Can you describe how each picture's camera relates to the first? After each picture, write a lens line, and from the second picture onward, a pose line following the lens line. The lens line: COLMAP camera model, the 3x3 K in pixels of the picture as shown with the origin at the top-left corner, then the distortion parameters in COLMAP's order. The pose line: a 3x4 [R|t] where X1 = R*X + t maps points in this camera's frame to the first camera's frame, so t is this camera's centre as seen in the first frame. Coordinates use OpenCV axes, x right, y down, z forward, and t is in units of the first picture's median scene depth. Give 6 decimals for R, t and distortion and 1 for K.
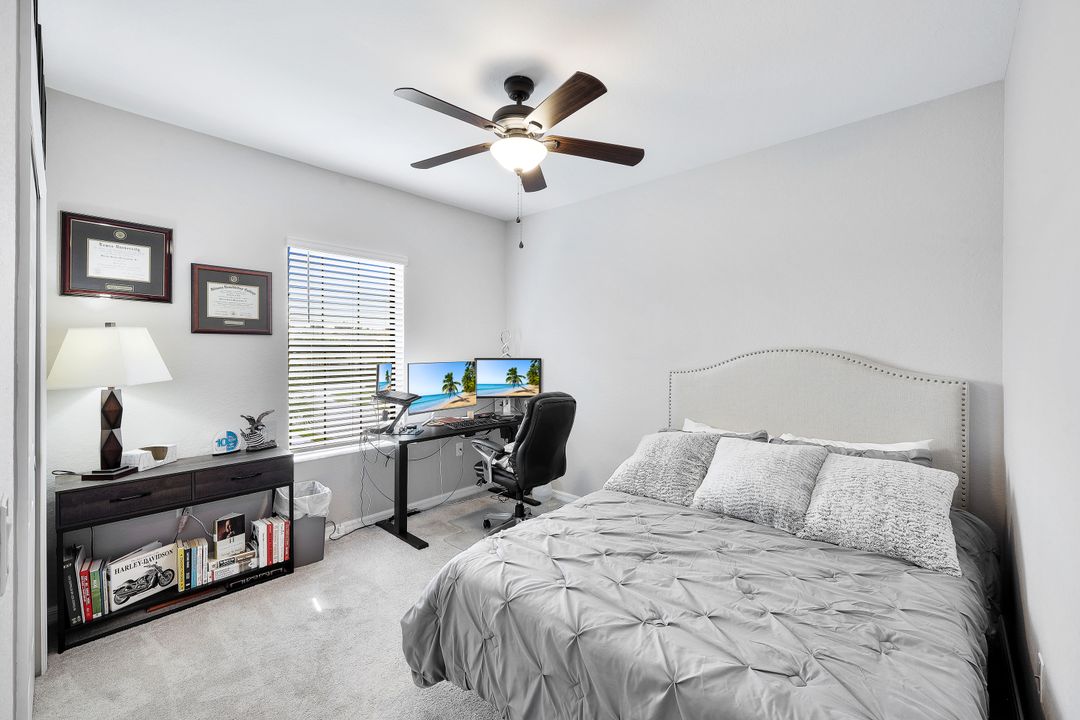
lens RADIAL K [[445.5, 0, 537.4], [0, 445.5, 353.7], [0, 0, 1]] dist [-0.000804, 0.000710]
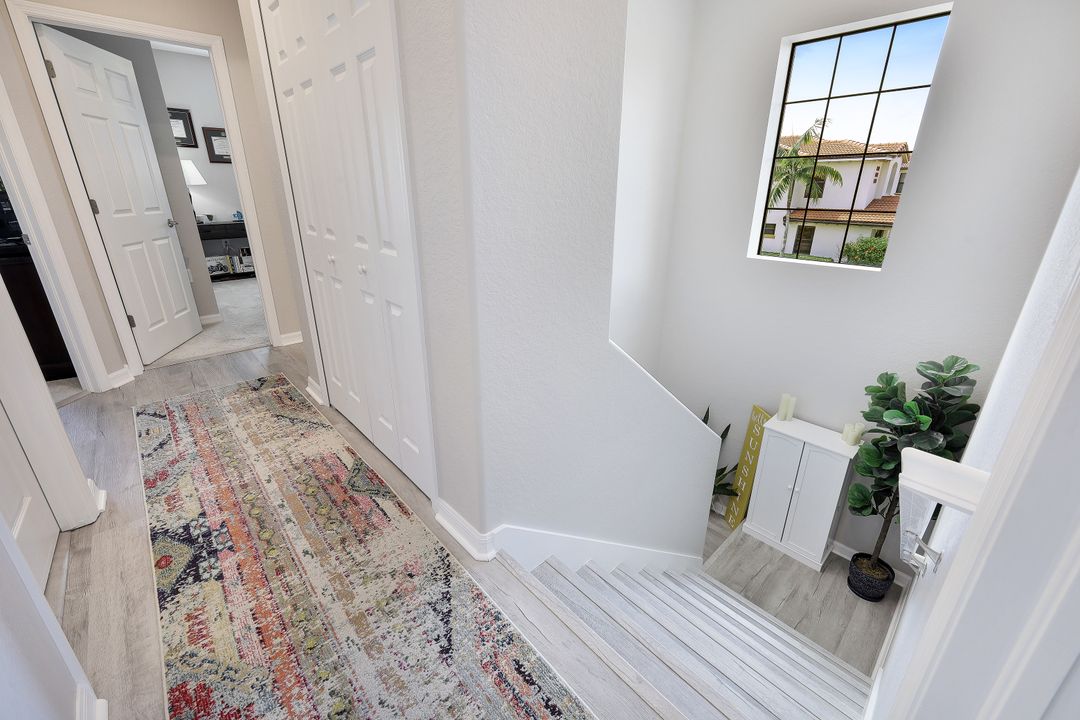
lens RADIAL K [[445.5, 0, 537.7], [0, 445.5, 362.2], [0, 0, 1]] dist [-0.000804, 0.000710]
pose [[0.996540, 0.028438, -0.078094, 1.087747], [0.000338, 0.938245, 0.345972, 0.123594], [0.083110, -0.344801, 0.934989, -1.326708]]
